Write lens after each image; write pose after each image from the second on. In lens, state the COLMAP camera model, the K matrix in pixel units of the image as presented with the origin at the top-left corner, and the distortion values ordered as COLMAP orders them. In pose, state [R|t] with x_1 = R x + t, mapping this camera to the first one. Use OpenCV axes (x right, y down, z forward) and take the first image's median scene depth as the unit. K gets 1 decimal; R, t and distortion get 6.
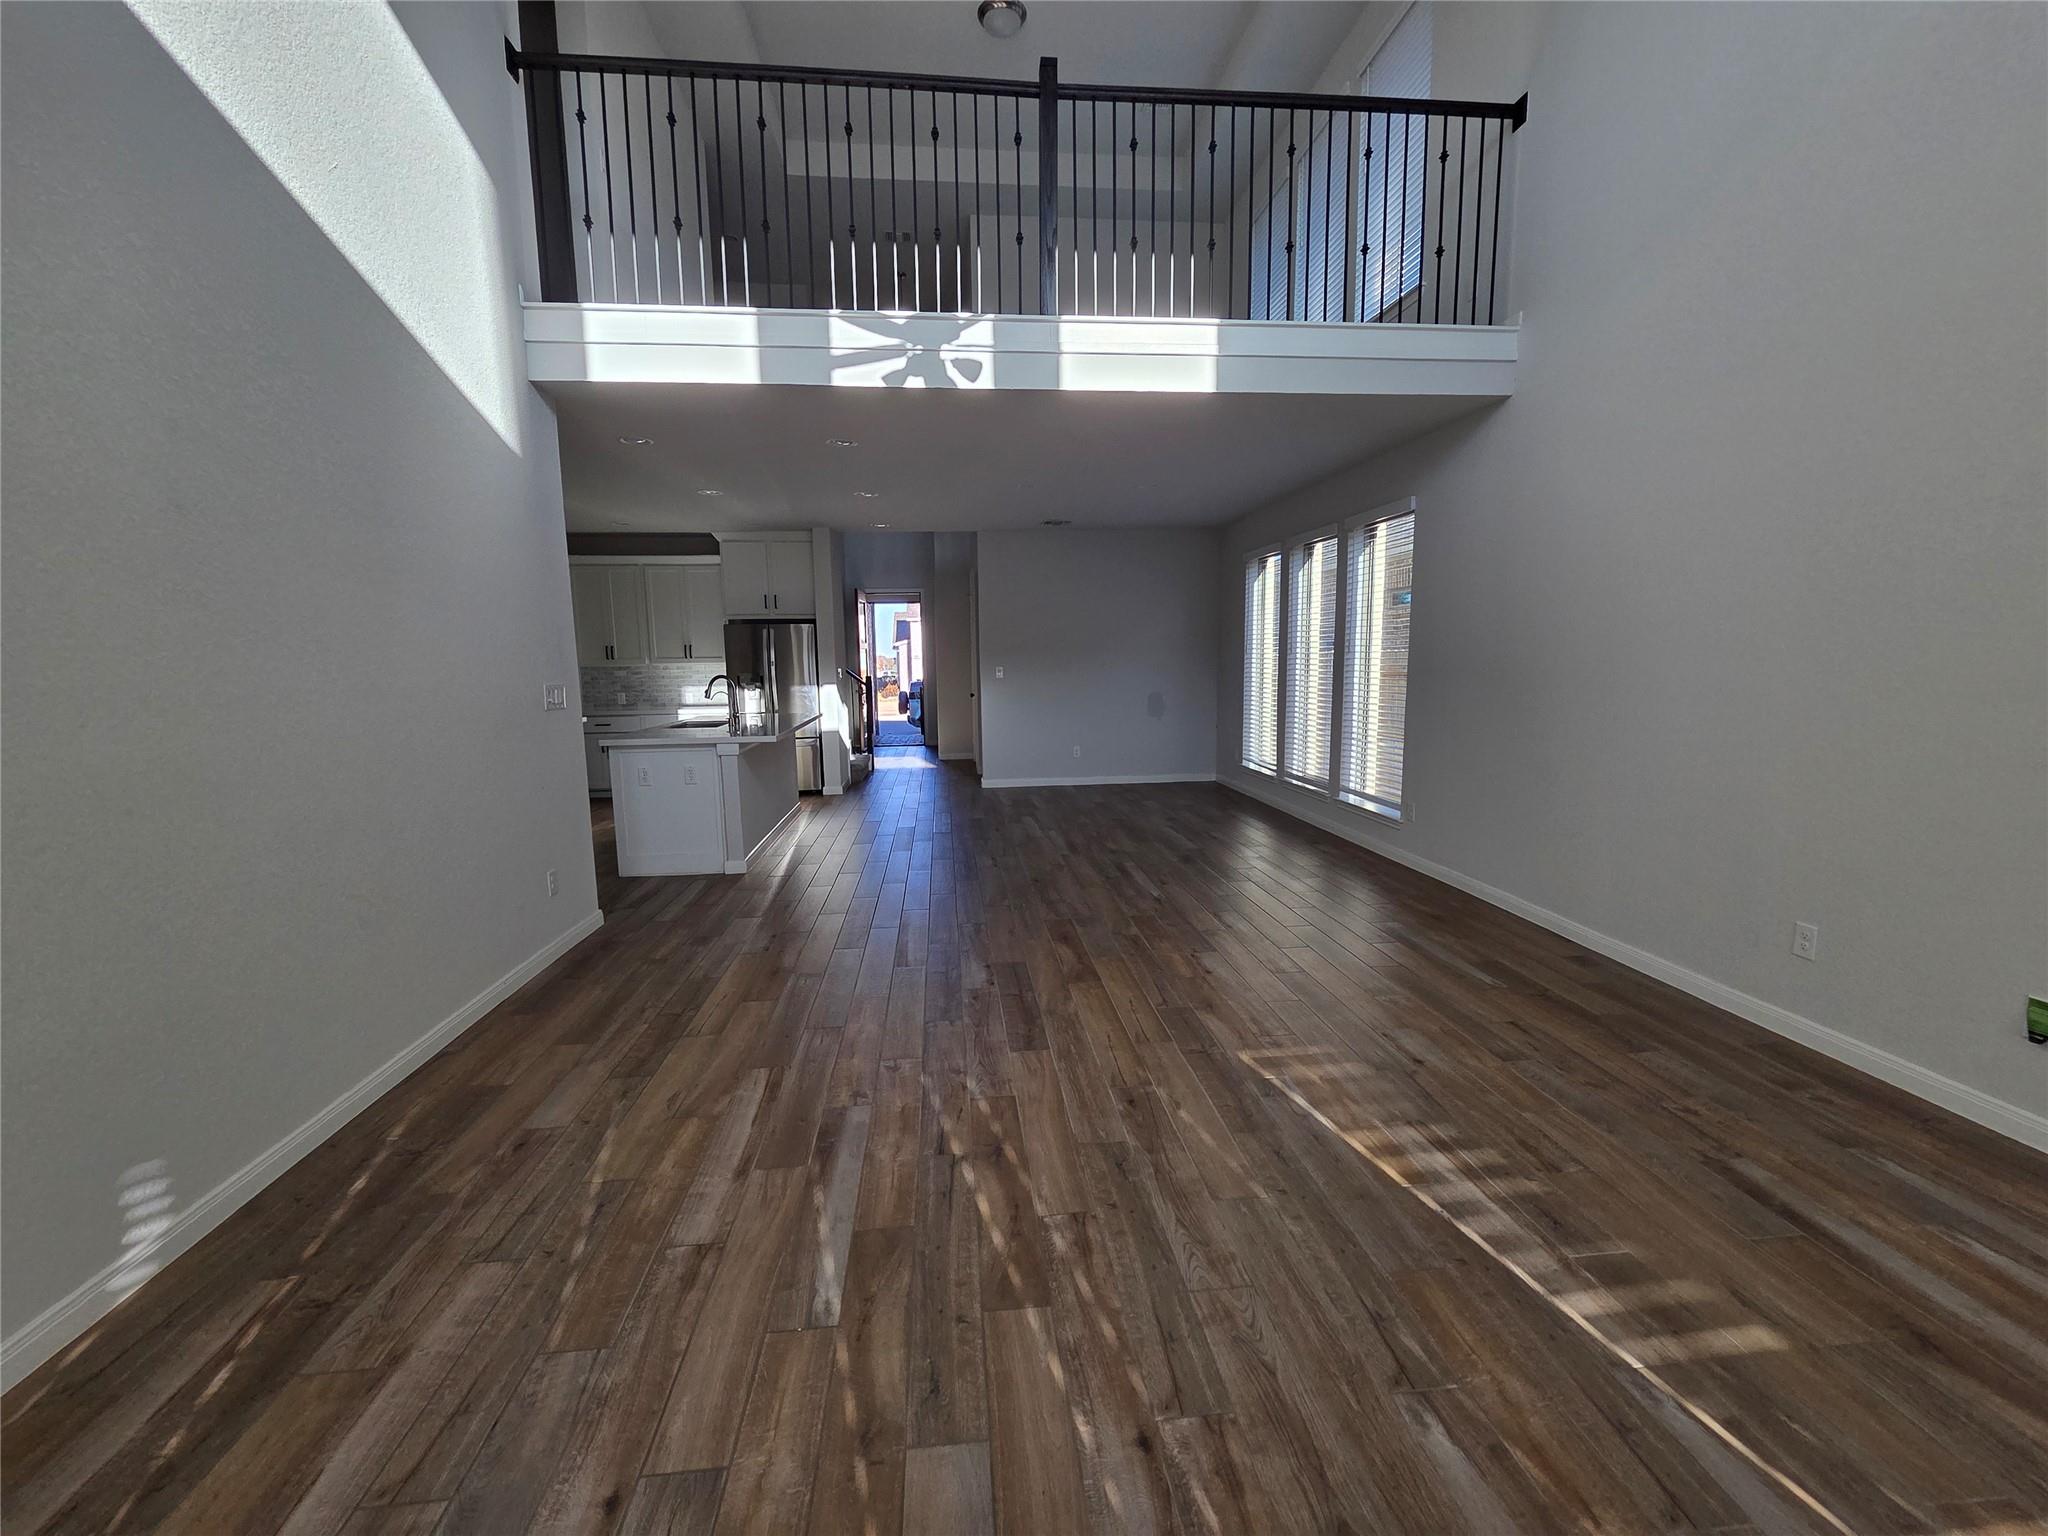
lens RADIAL K [[850.0, 0, 1031.5], [0, 850.0, 773.0], [0, 0, 1]] dist [-0.002176, 0.000164]
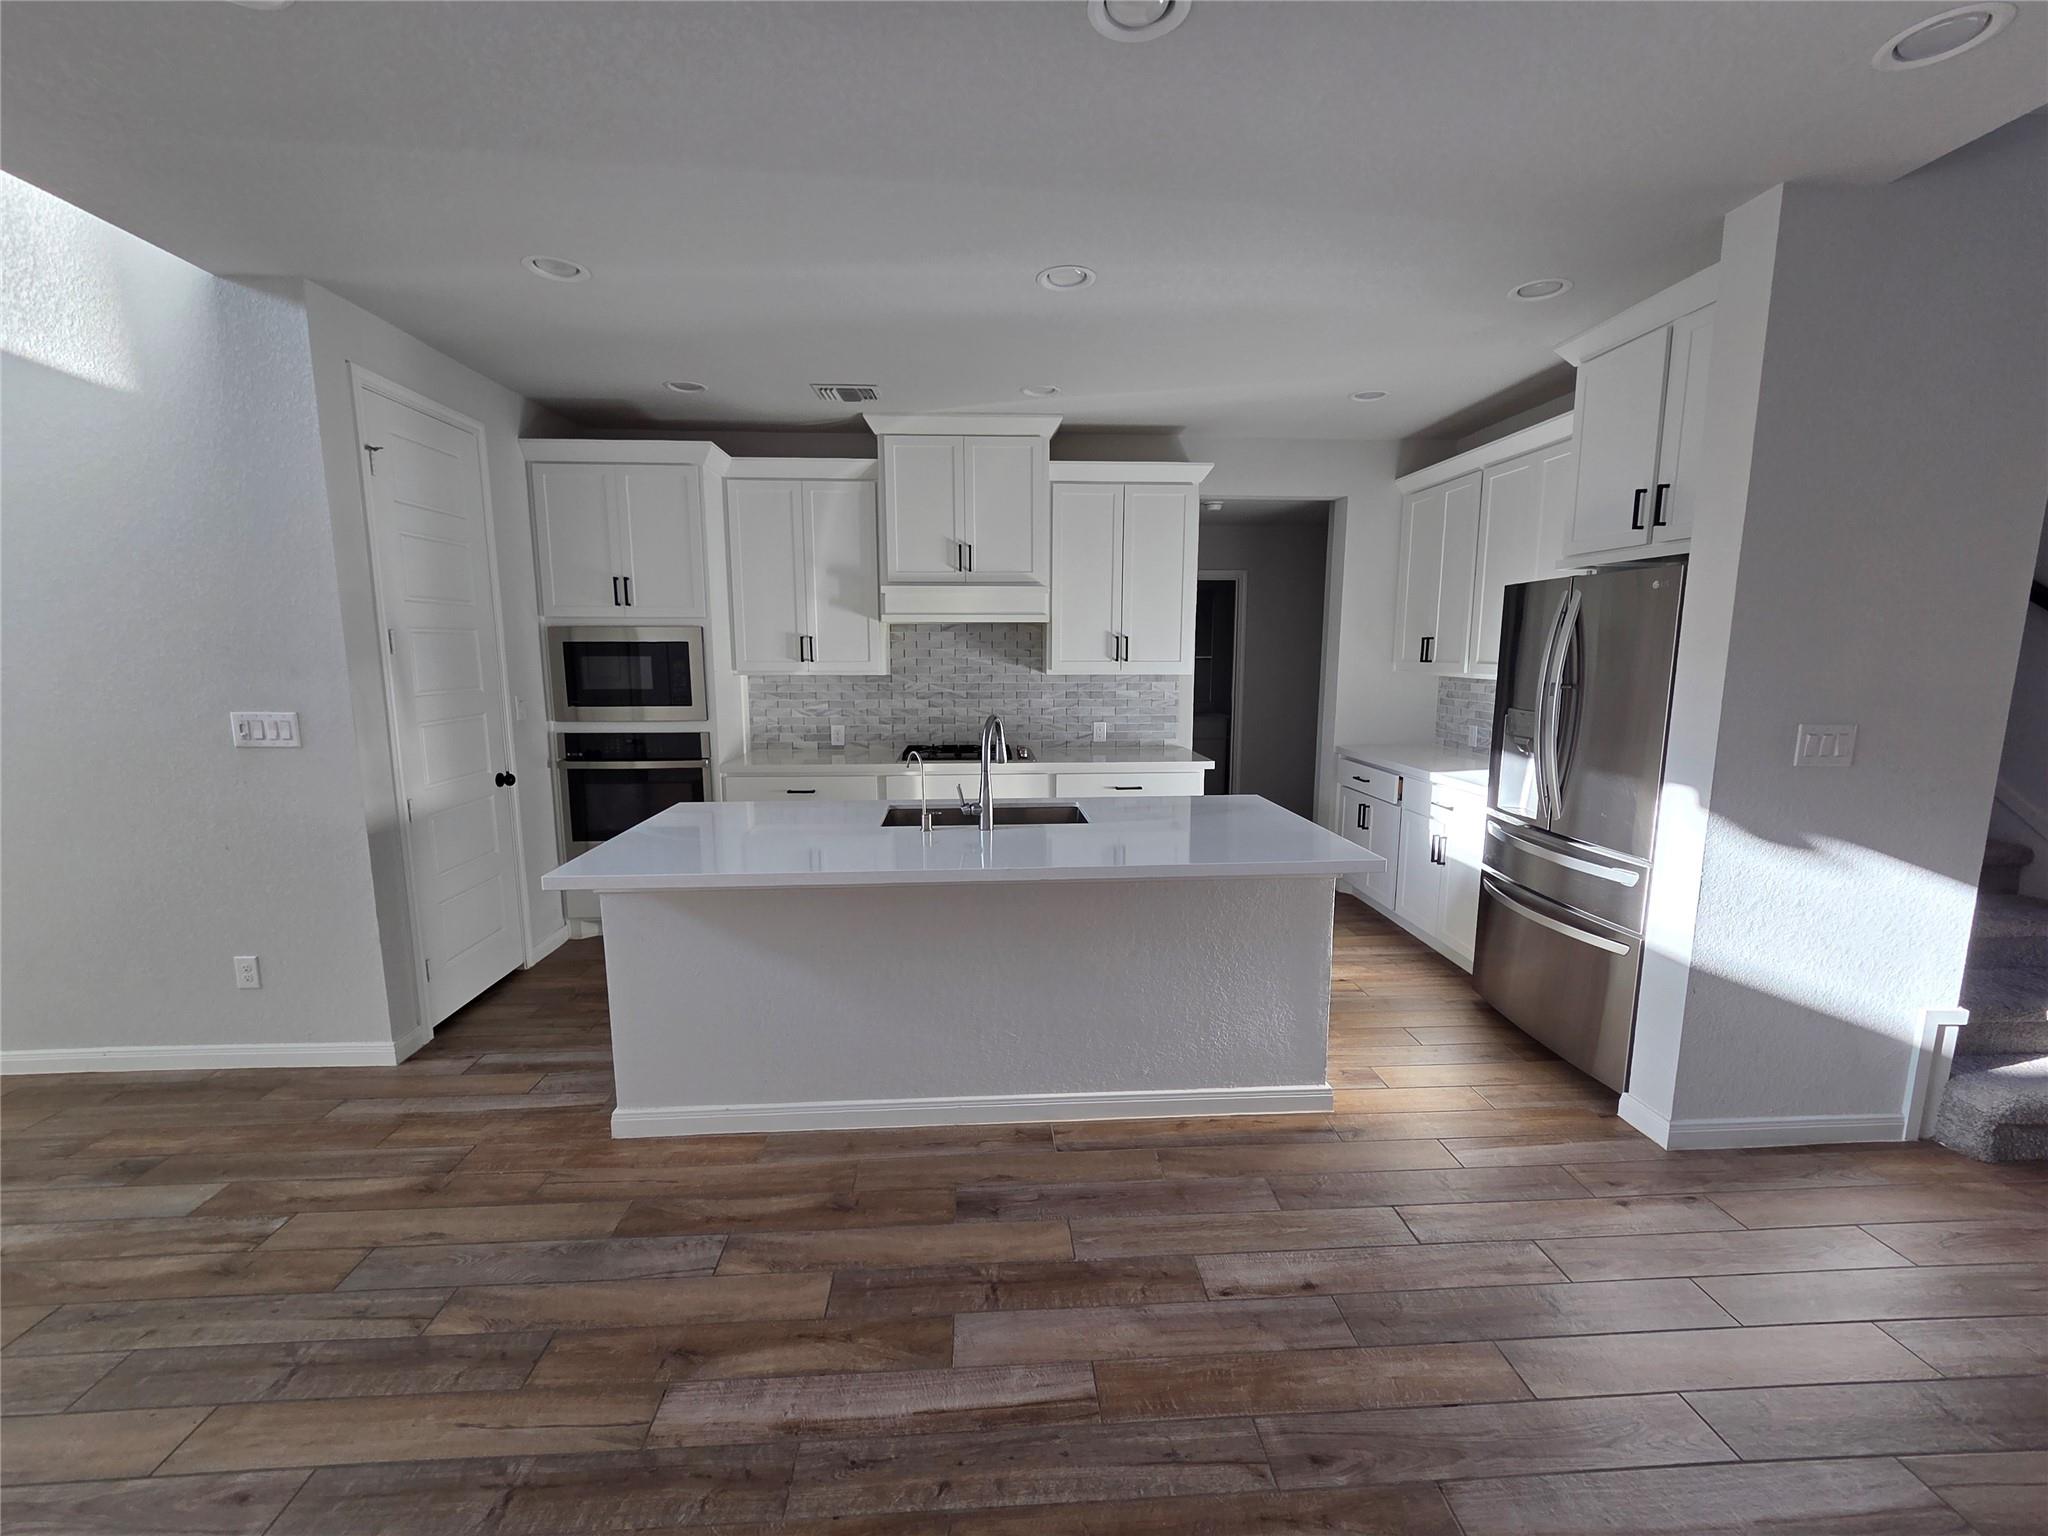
lens RADIAL K [[850.0, 0, 1022.1], [0, 850.0, 760.8], [0, 0, 1]] dist [-0.002176, 0.000164]
pose [[-0.051759, 0.147695, -0.987678, 0.119889], [-0.133612, 0.979088, 0.153413, -0.263313], [0.989681, 0.139906, -0.030943, 1.682681]]
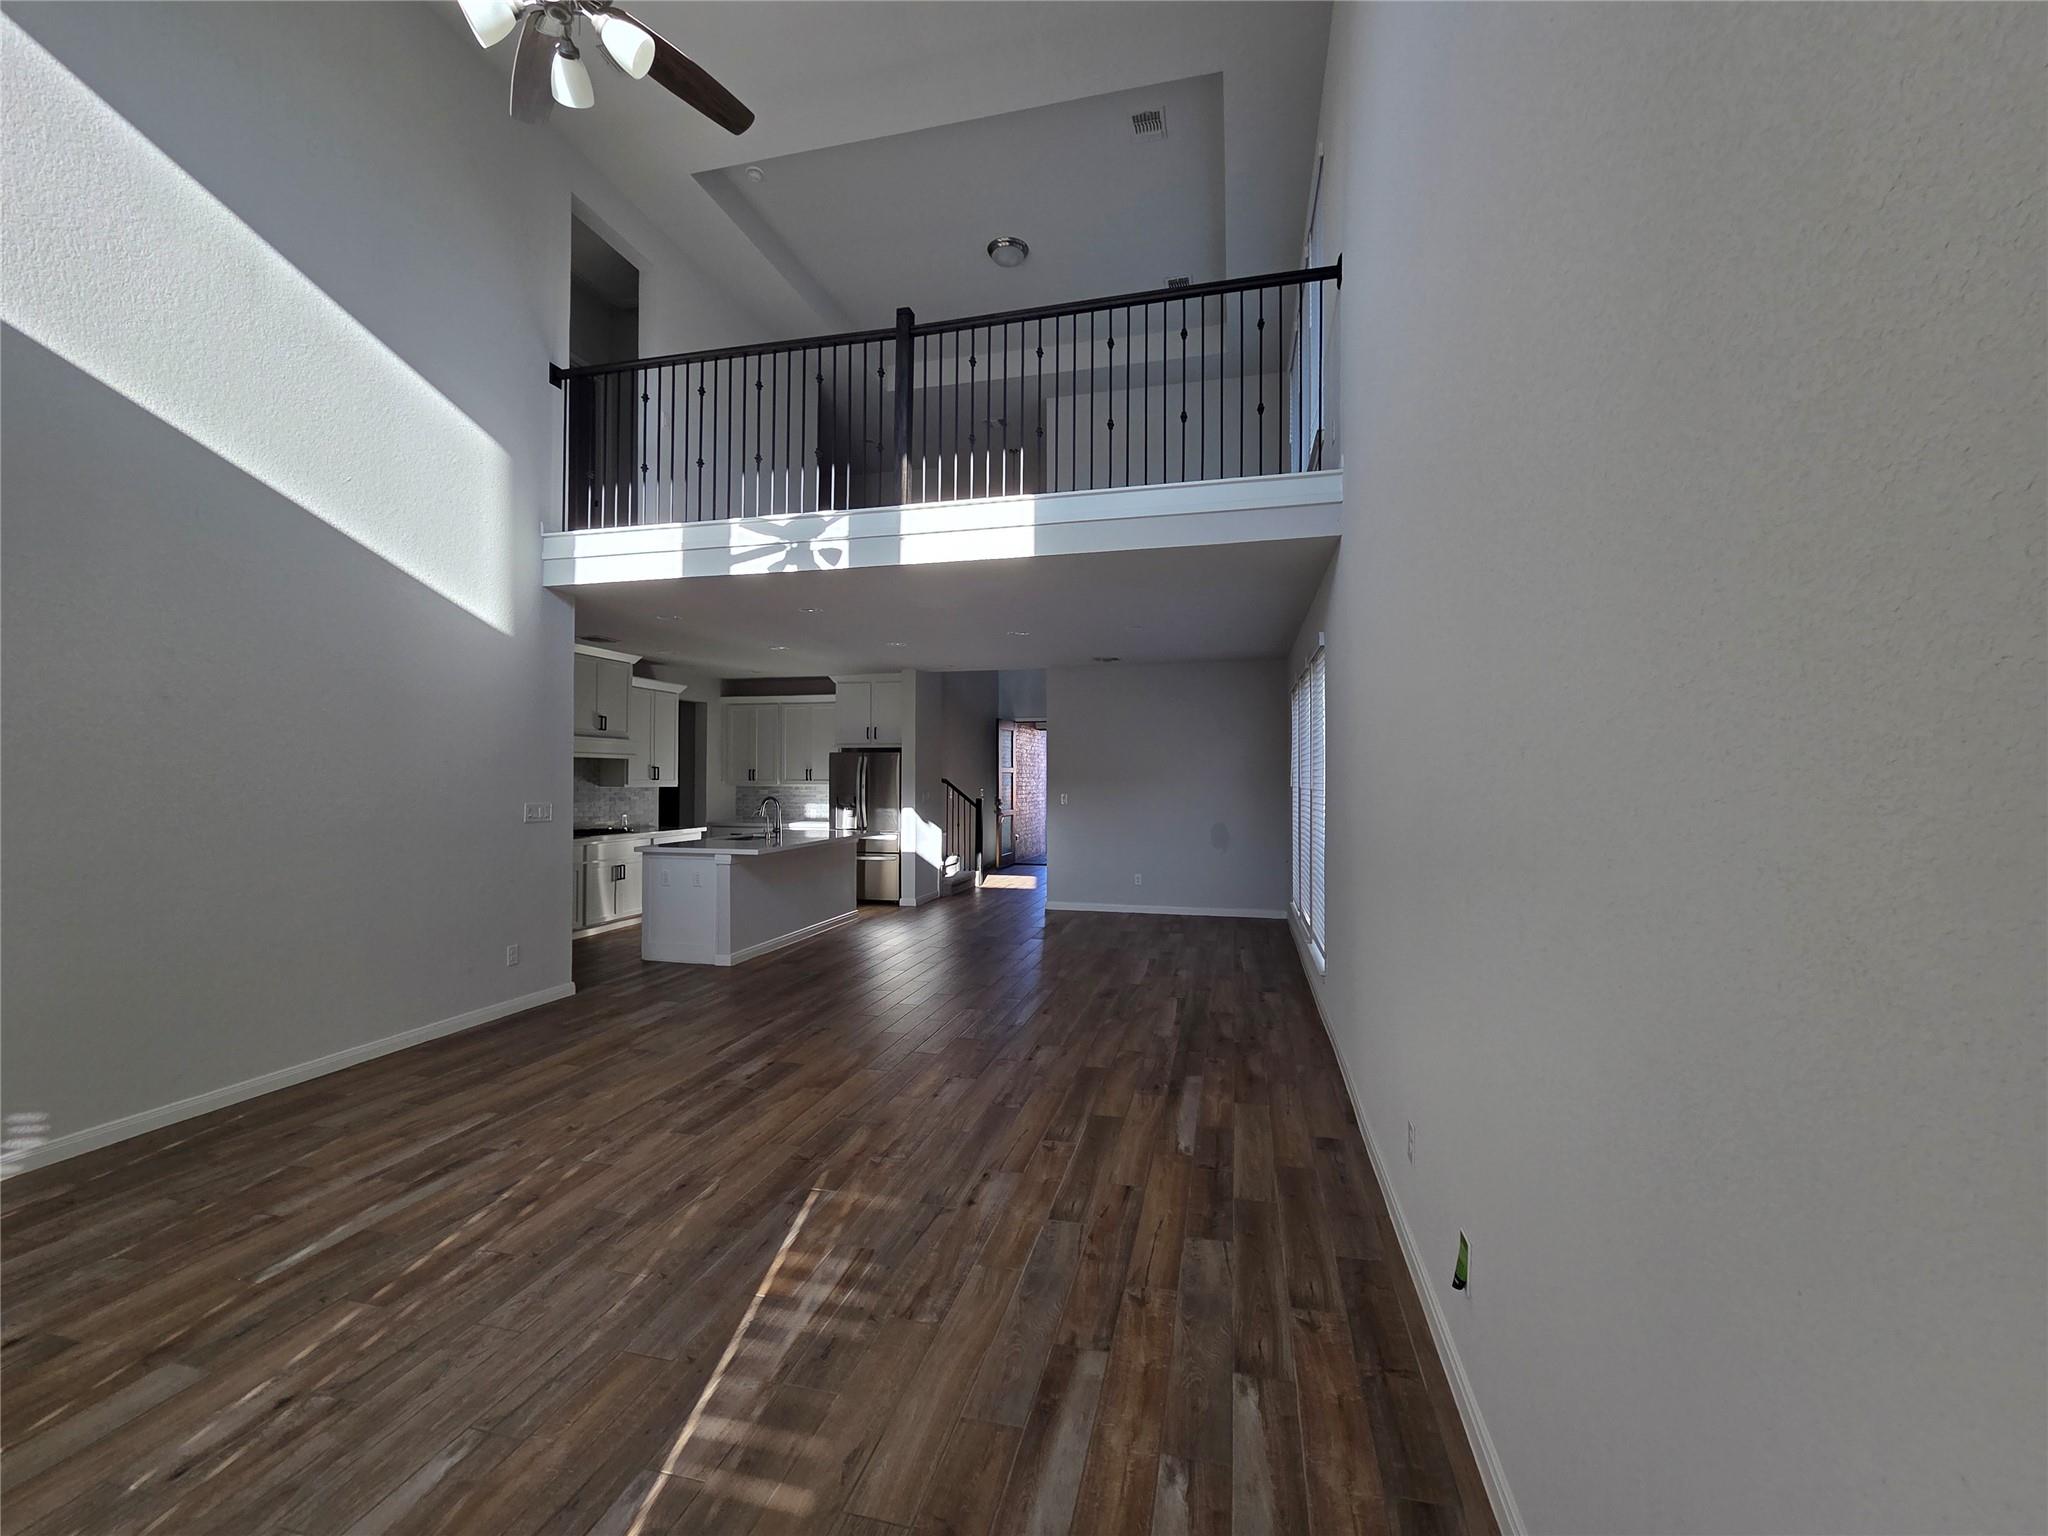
lens RADIAL K [[850.0, 0, 1037.4], [0, 850.0, 775.0], [0, 0, 1]] dist [-0.002176, 0.000164]
pose [[0.941971, 0.015590, -0.335333, 0.634563], [-0.061058, 0.990216, -0.125478, -0.031364], [0.330096, 0.138671, 0.933706, 0.009201]]
